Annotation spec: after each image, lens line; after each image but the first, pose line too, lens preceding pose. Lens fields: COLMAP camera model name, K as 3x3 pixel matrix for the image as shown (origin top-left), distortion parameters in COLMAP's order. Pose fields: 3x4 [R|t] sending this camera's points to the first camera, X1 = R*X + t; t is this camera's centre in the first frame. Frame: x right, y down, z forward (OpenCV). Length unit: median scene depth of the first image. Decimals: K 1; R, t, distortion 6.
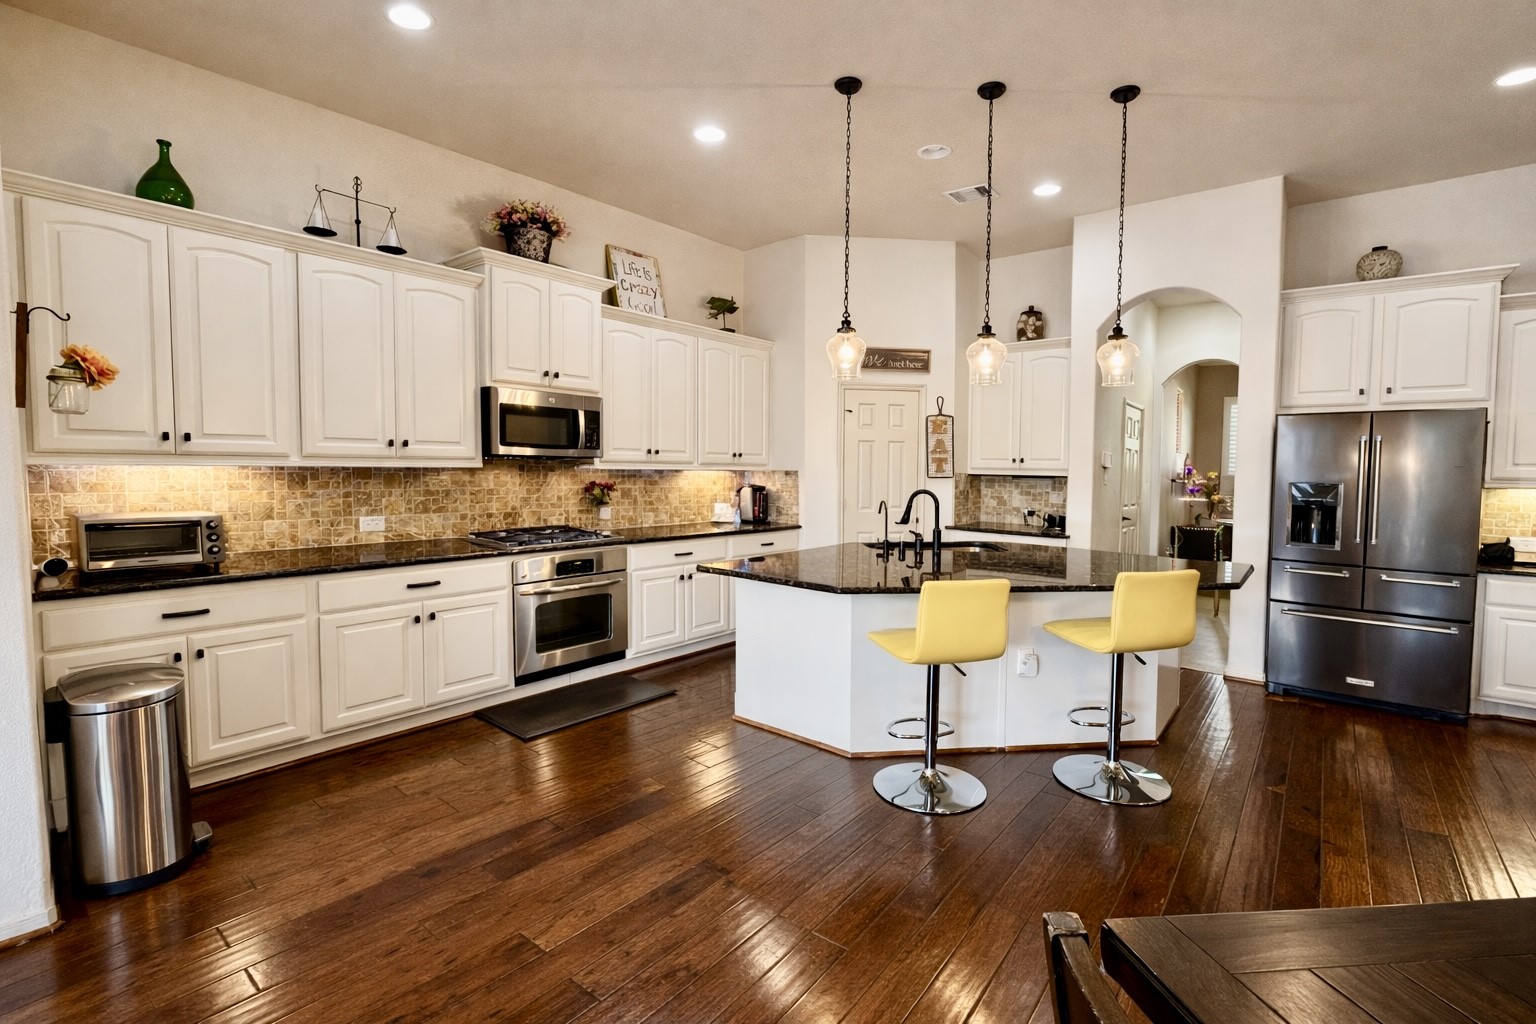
lens RADIAL K [[631.3, 0, 781.1], [0, 631.3, 491.2], [0, 0, 1]] dist [-0.012086, 0.000627]
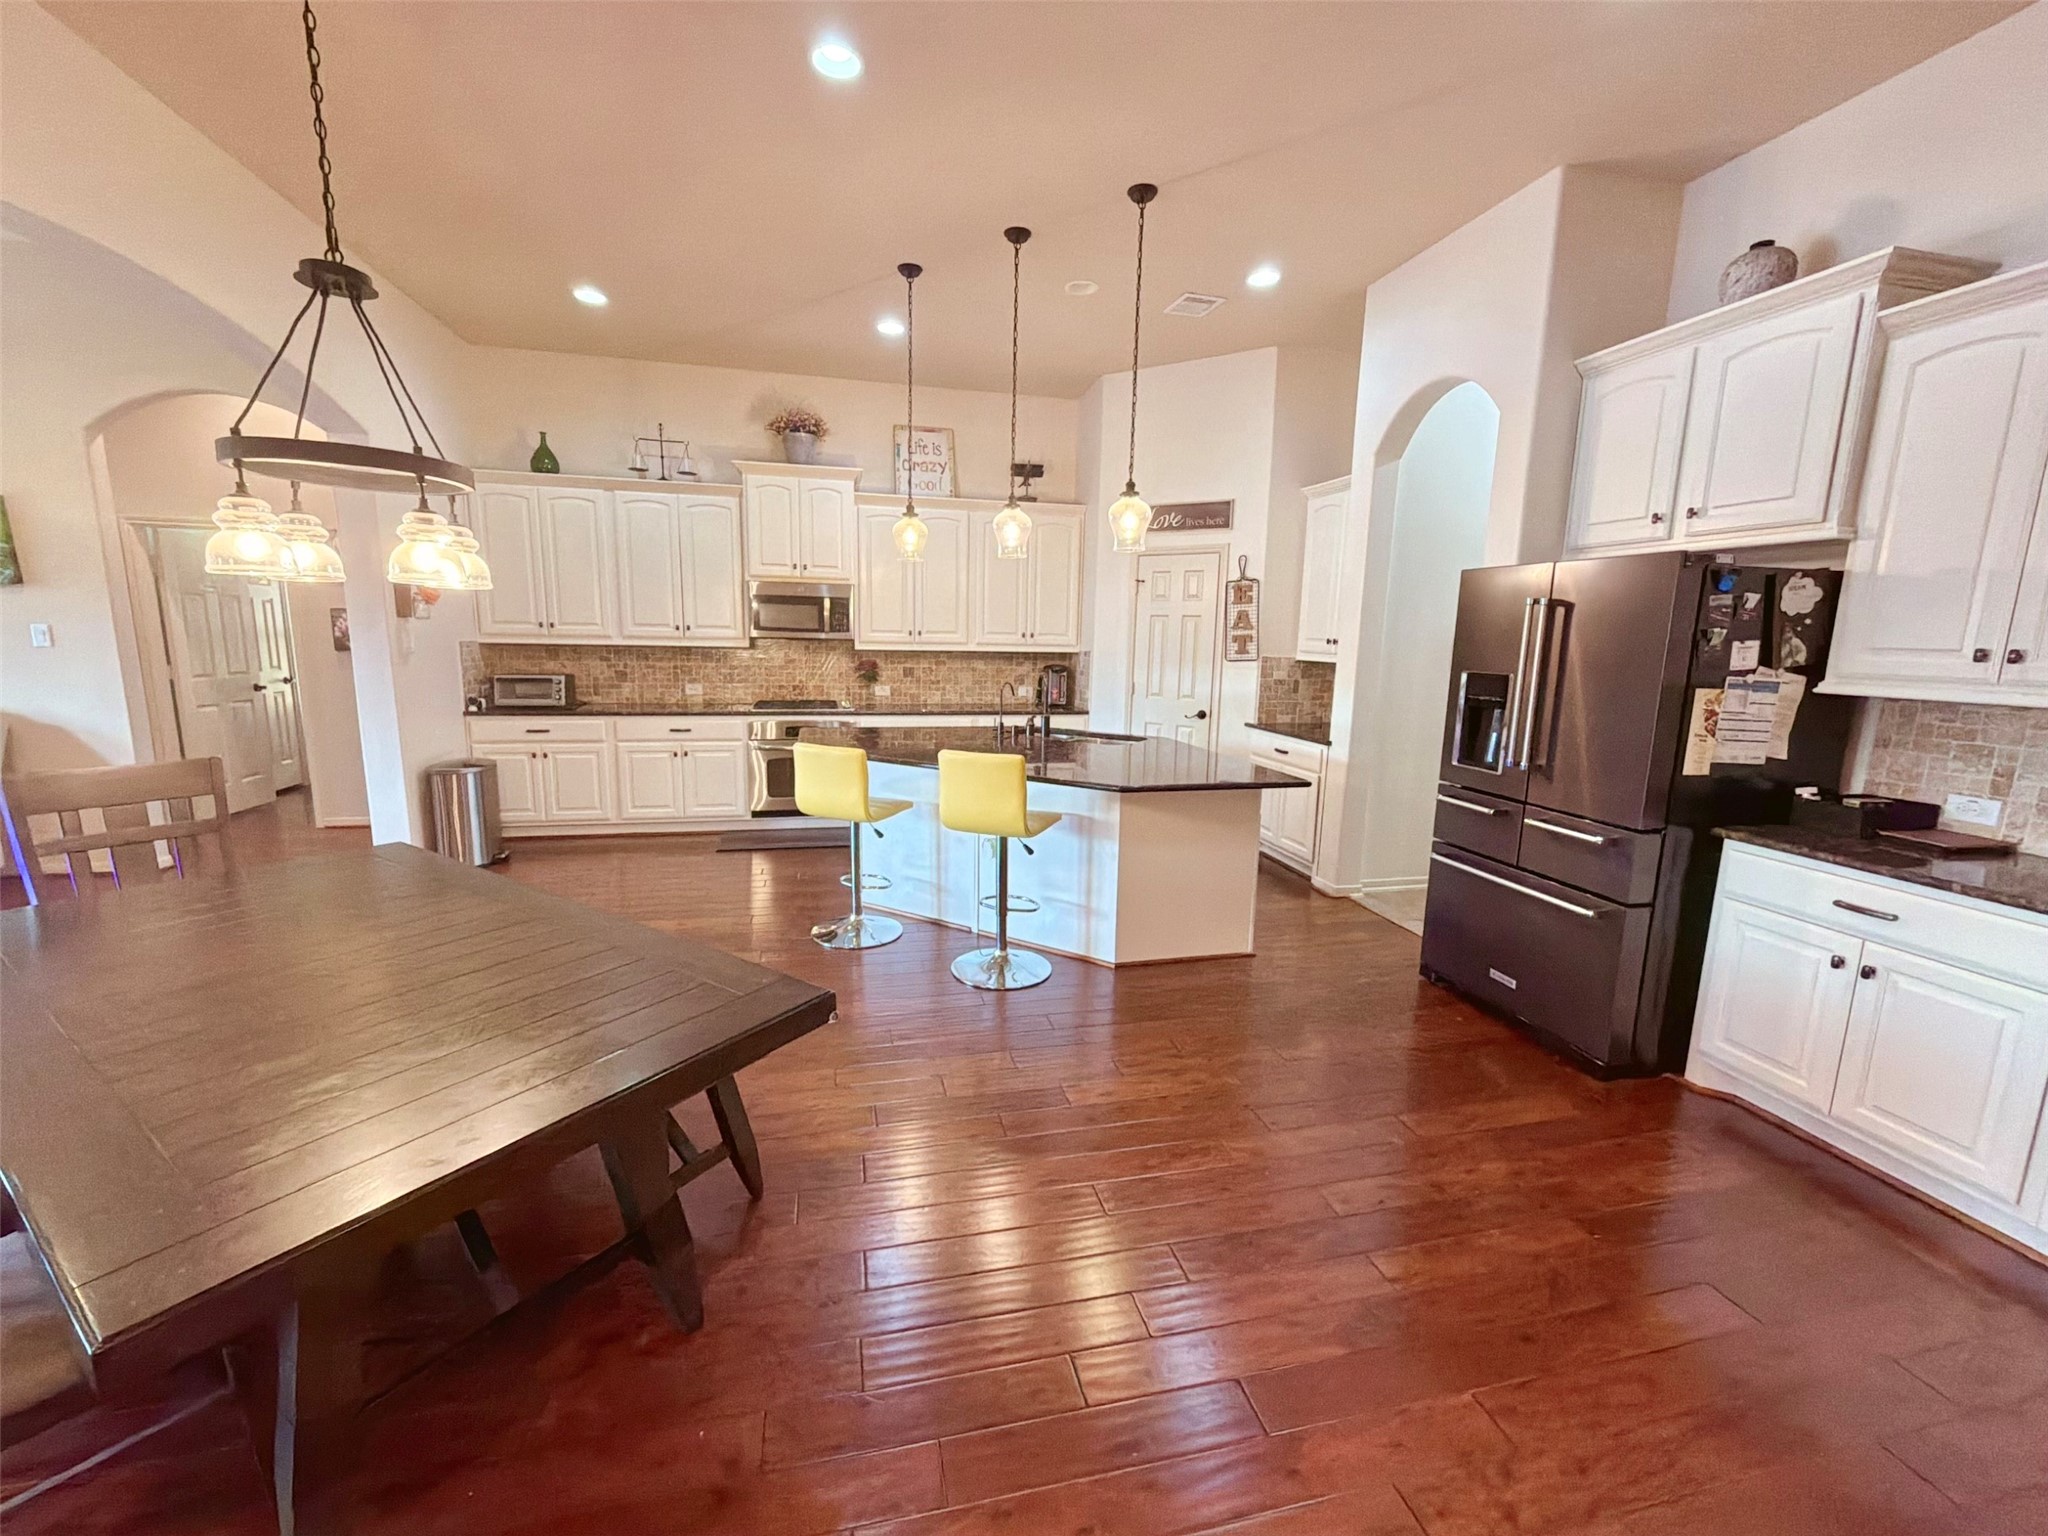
lens RADIAL K [[805.3, 0, 1008.8], [0, 805.3, 773.0], [0, 0, 1]] dist [0.003276, -0.000185]
pose [[0.799089, 0.096057, -0.593490, 0.840236], [-0.025780, 0.991721, 0.125800, -0.002878], [0.600660, -0.085225, 0.794949, 0.003767]]
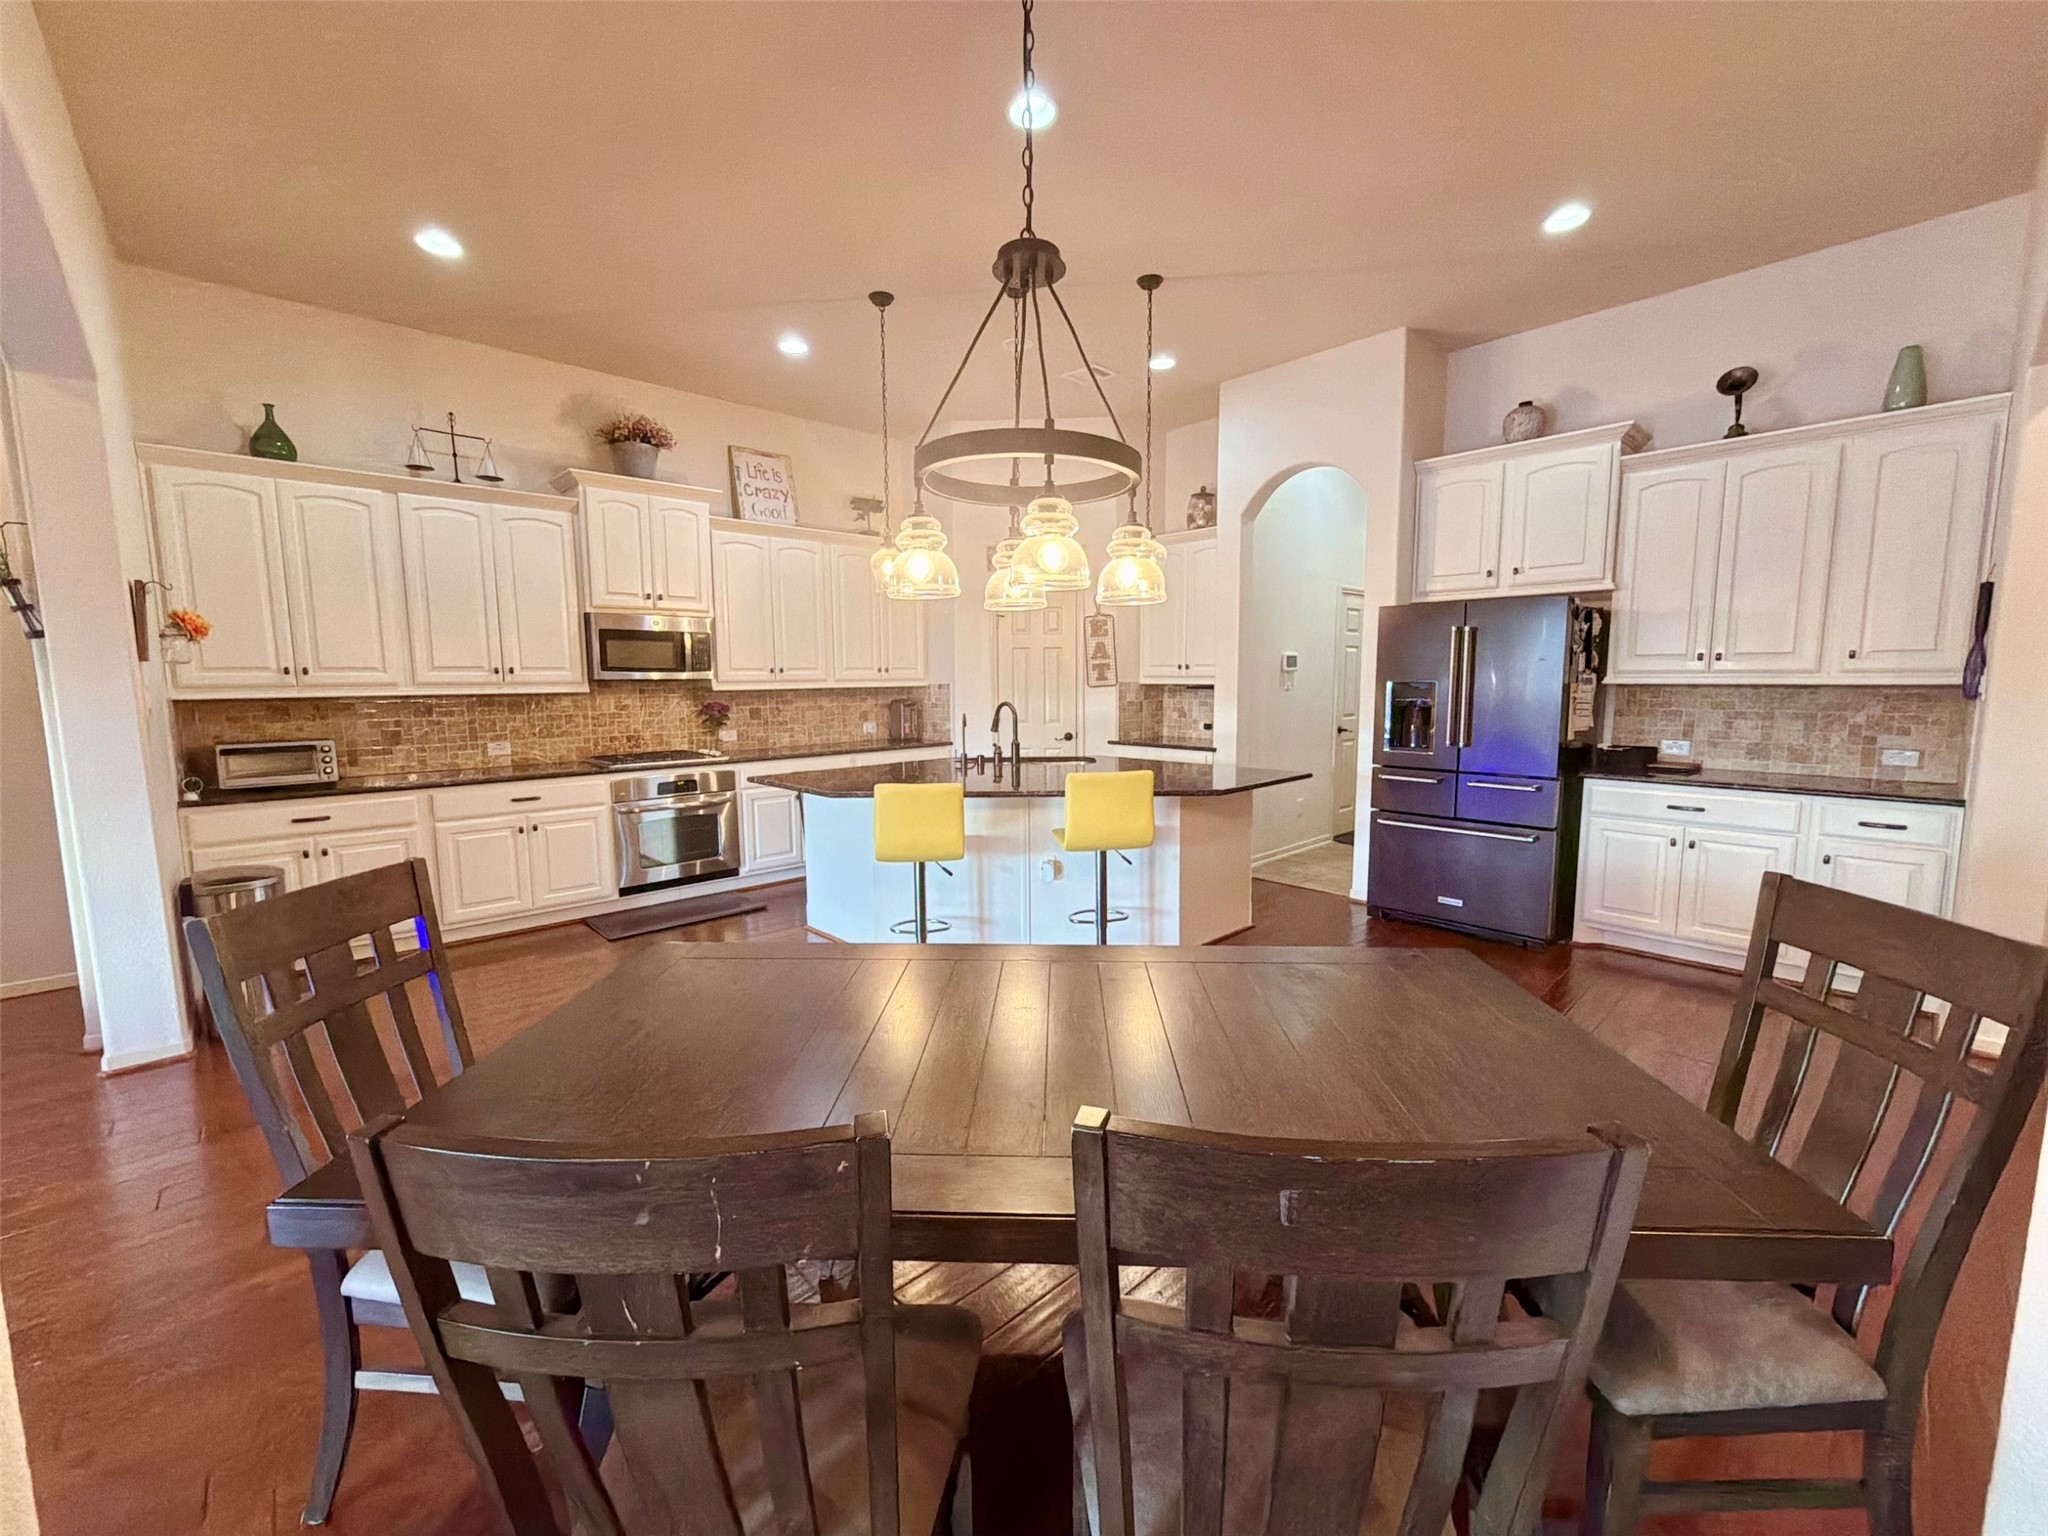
lens RADIAL K [[805.3, 0, 1023.3], [0, 805.3, 774.6], [0, 0, 1]] dist [0.003276, -0.000185]
pose [[0.991055, -0.016148, -0.132472, 0.385281], [0.027013, 0.996378, 0.080634, 0.009812], [0.130690, -0.083492, 0.987901, -0.214186]]
